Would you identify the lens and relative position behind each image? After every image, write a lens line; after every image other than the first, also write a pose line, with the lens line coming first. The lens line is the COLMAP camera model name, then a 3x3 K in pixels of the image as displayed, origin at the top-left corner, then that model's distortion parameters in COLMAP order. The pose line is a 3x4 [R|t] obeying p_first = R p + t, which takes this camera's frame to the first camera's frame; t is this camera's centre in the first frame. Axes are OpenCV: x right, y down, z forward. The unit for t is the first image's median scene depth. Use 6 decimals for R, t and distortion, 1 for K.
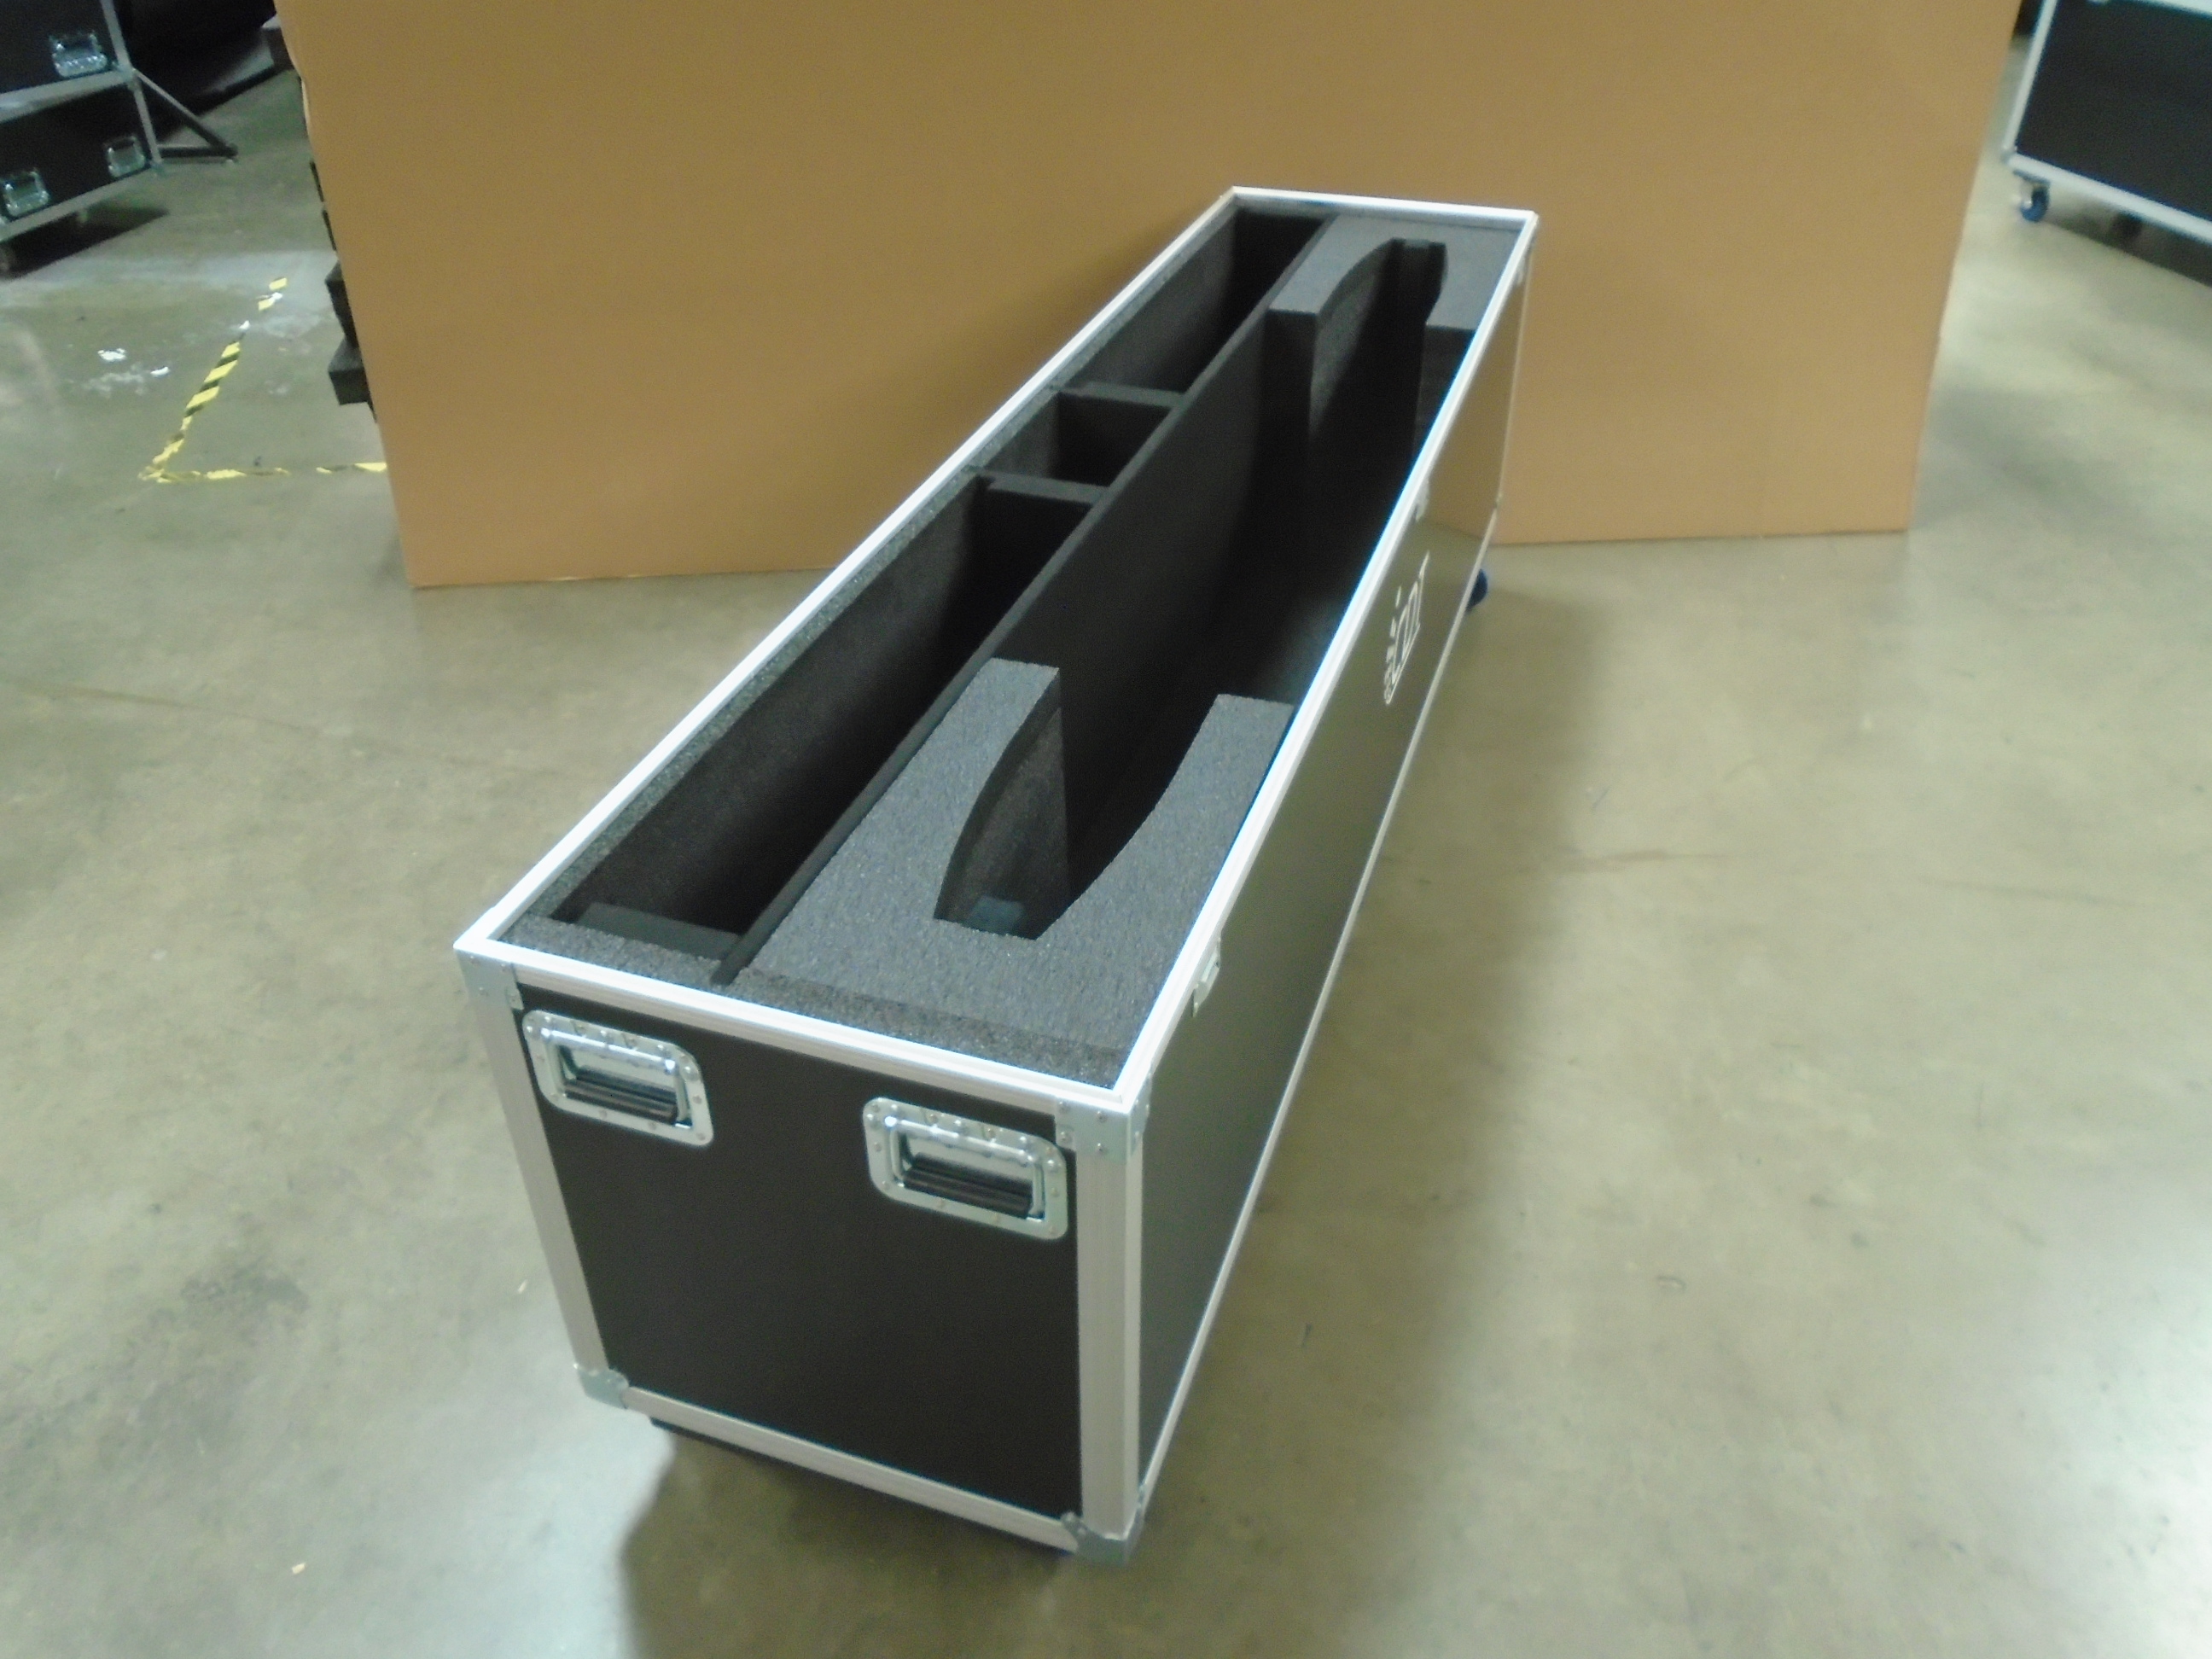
lens RADIAL K [[1700.7, 0, 1099.8], [0, 1700.7, 824.4], [0, 0, 1]] dist [-0.007408, 0.002190]
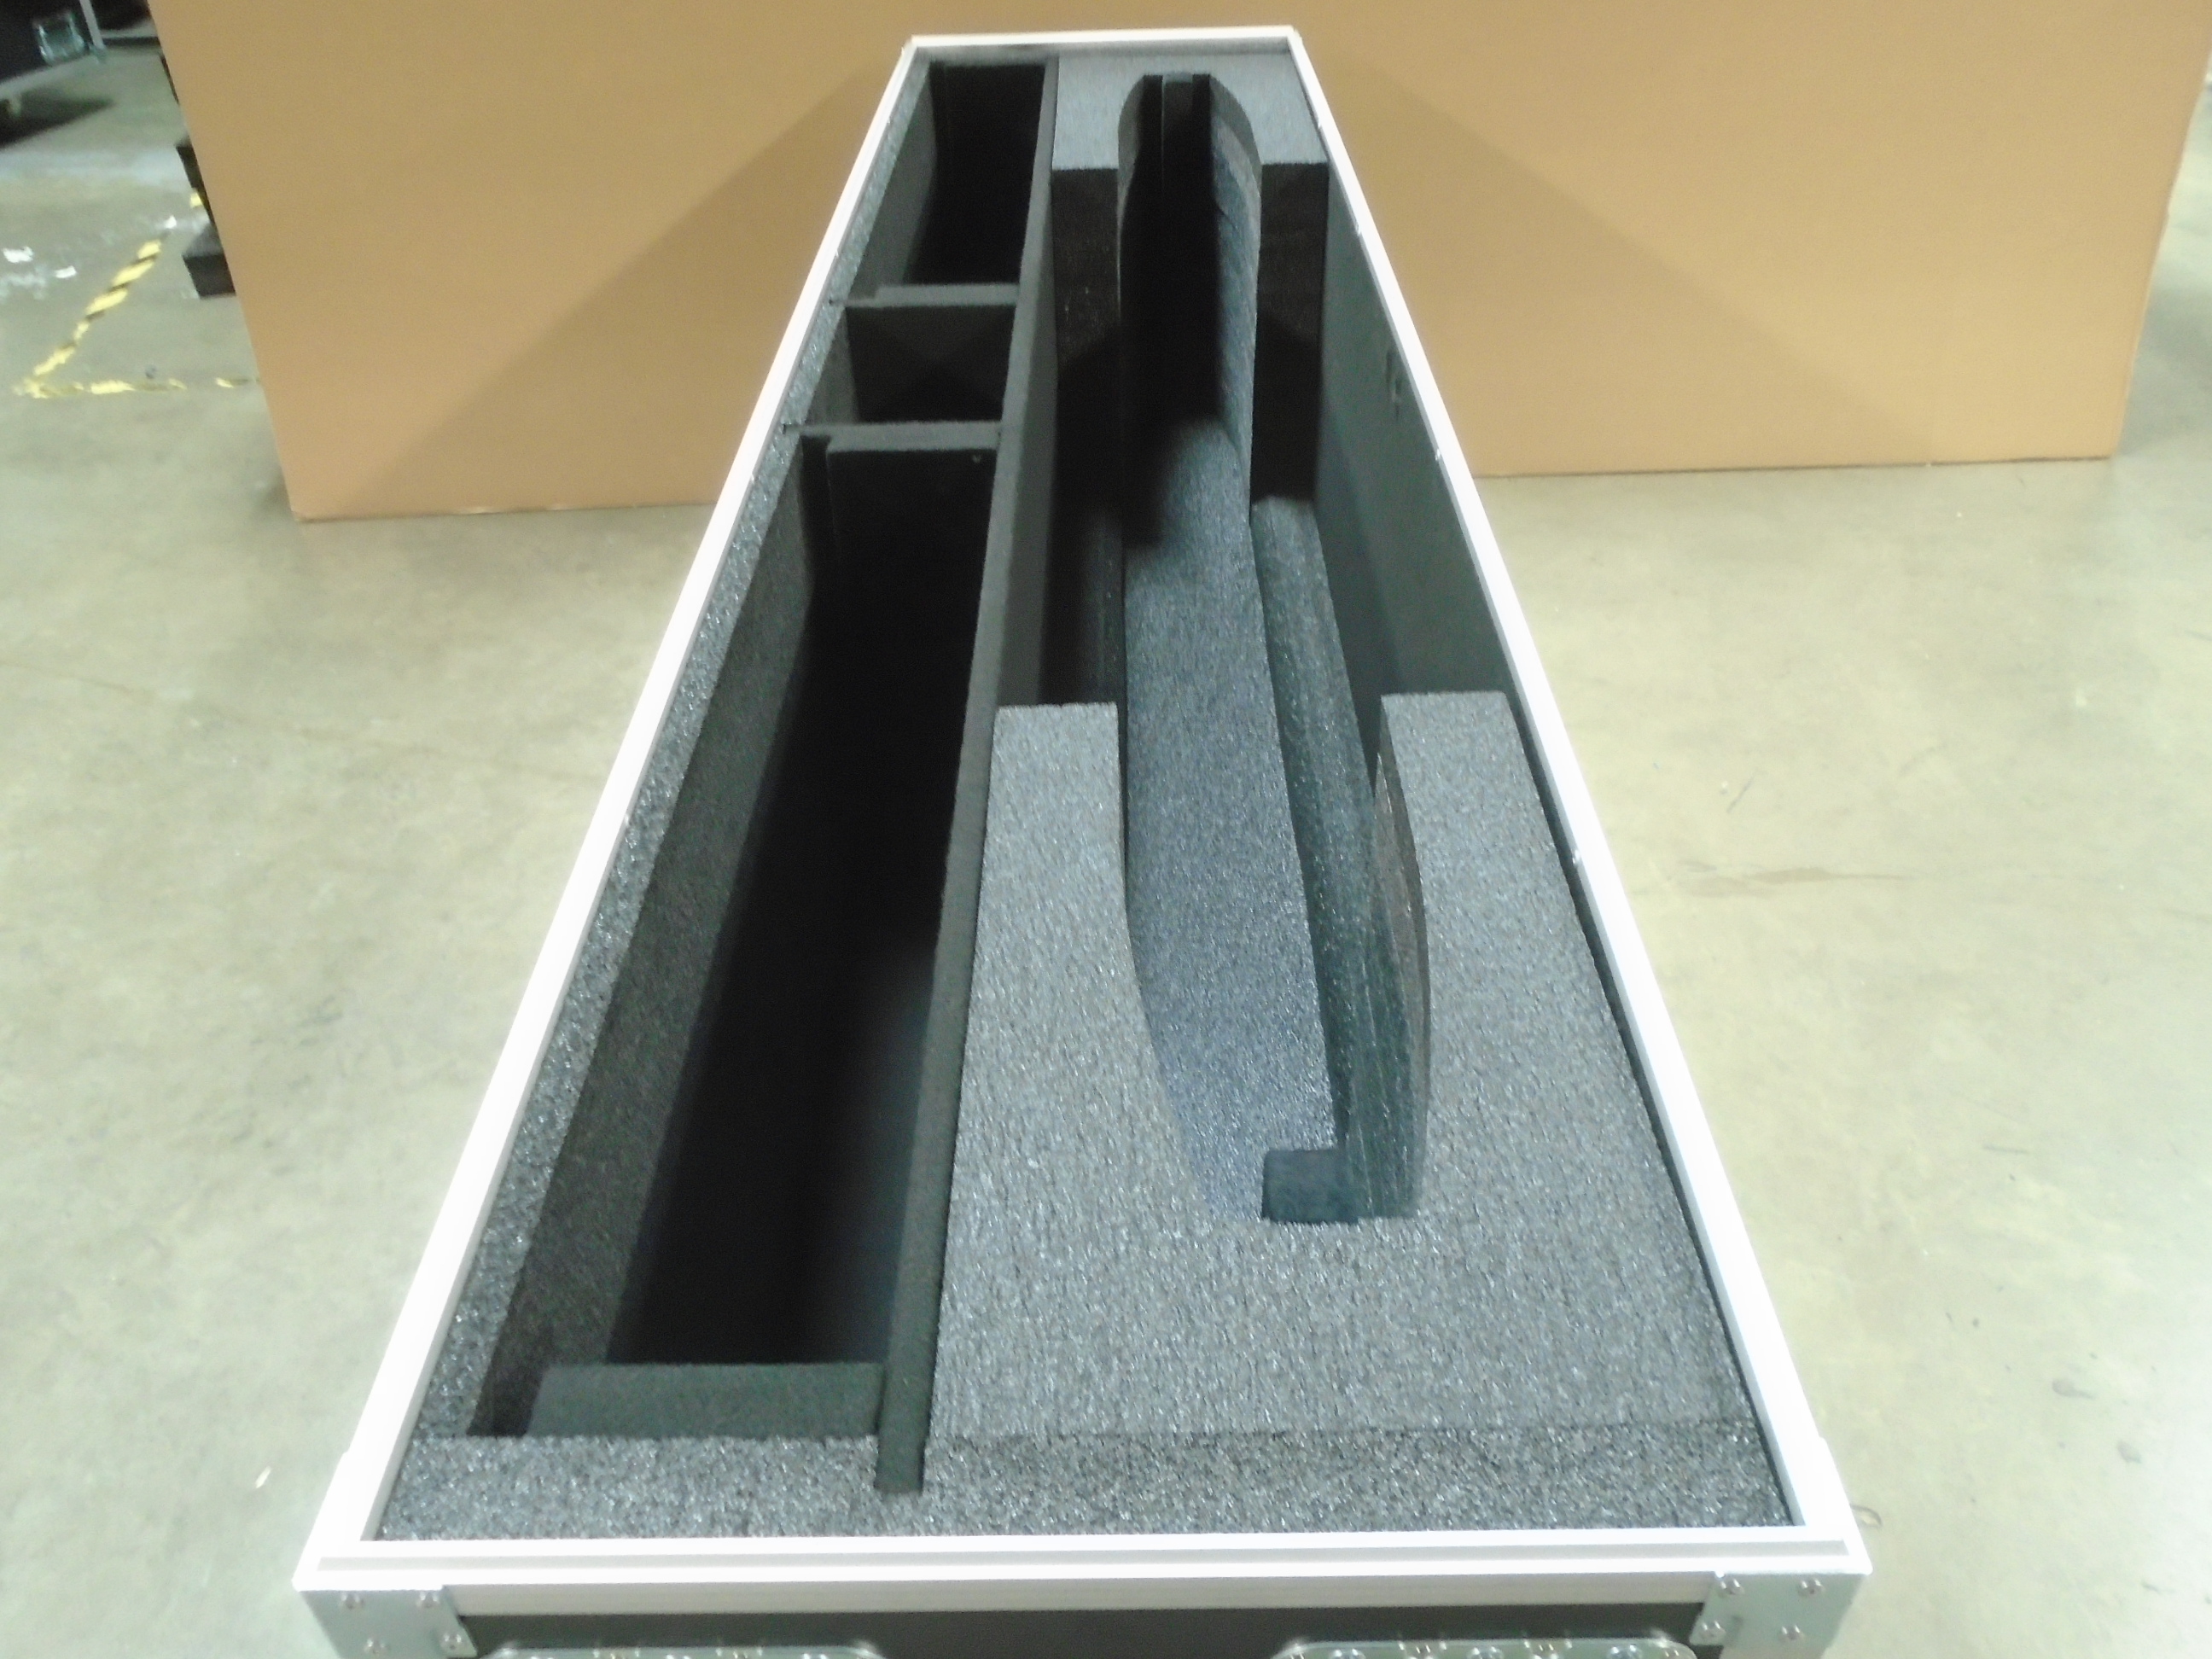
lens RADIAL K [[1700.7, 0, 1101.8], [0, 1700.7, 831.8], [0, 0, 1]] dist [-0.007408, 0.002190]
pose [[0.999212, 0.010919, -0.038164, 0.027502], [-0.009428, 0.999194, 0.039020, -0.022614], [0.038560, -0.038630, 0.998509, 0.178413]]
